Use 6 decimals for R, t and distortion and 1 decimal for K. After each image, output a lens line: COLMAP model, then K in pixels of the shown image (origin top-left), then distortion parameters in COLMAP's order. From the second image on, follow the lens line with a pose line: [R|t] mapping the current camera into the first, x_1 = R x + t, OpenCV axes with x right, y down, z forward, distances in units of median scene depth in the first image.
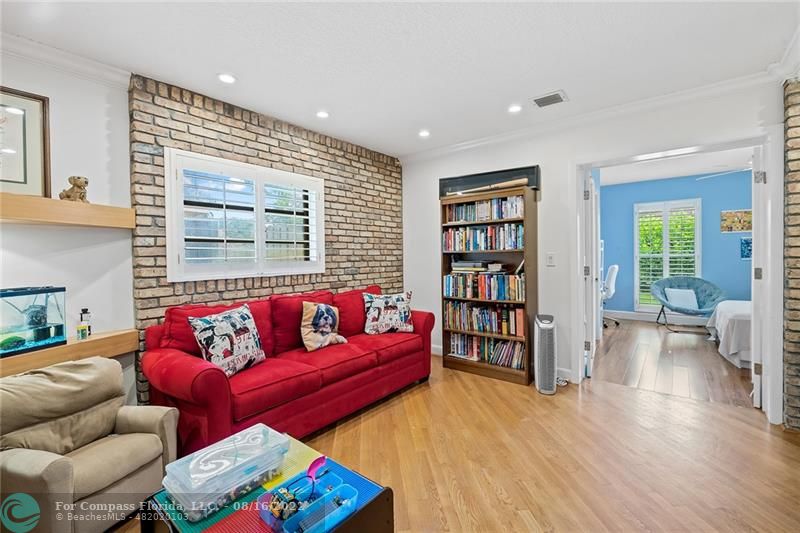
lens RADIAL K [[355.4, 0, 404.9], [0, 355.4, 259.6], [0, 0, 1]] dist [-0.002526, -0.000684]
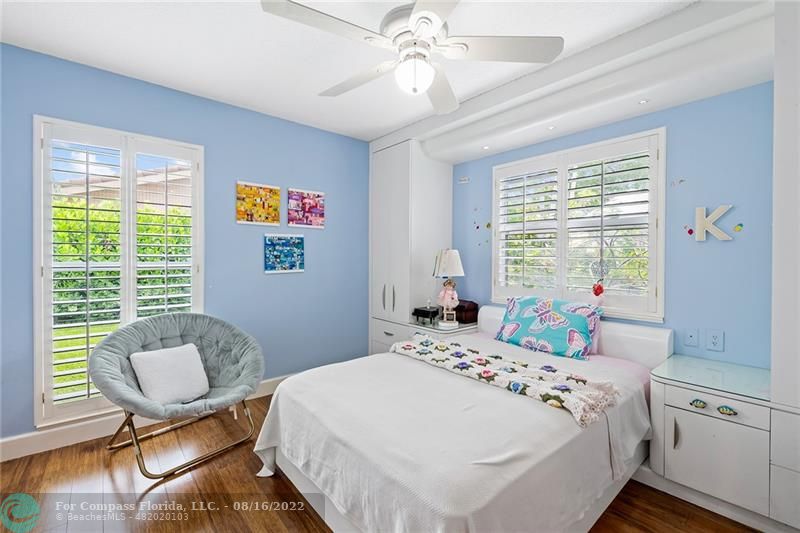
lens RADIAL K [[355.4, 0, 404.9], [0, 355.4, 259.6], [0, 0, 1]] dist [-0.002526, -0.000684]
pose [[0.201094, 0.014723, 0.979461, 0.427596], [0.010291, 0.999800, -0.017142, -0.009569], [-0.979518, 0.013527, 0.200902, 0.648295]]
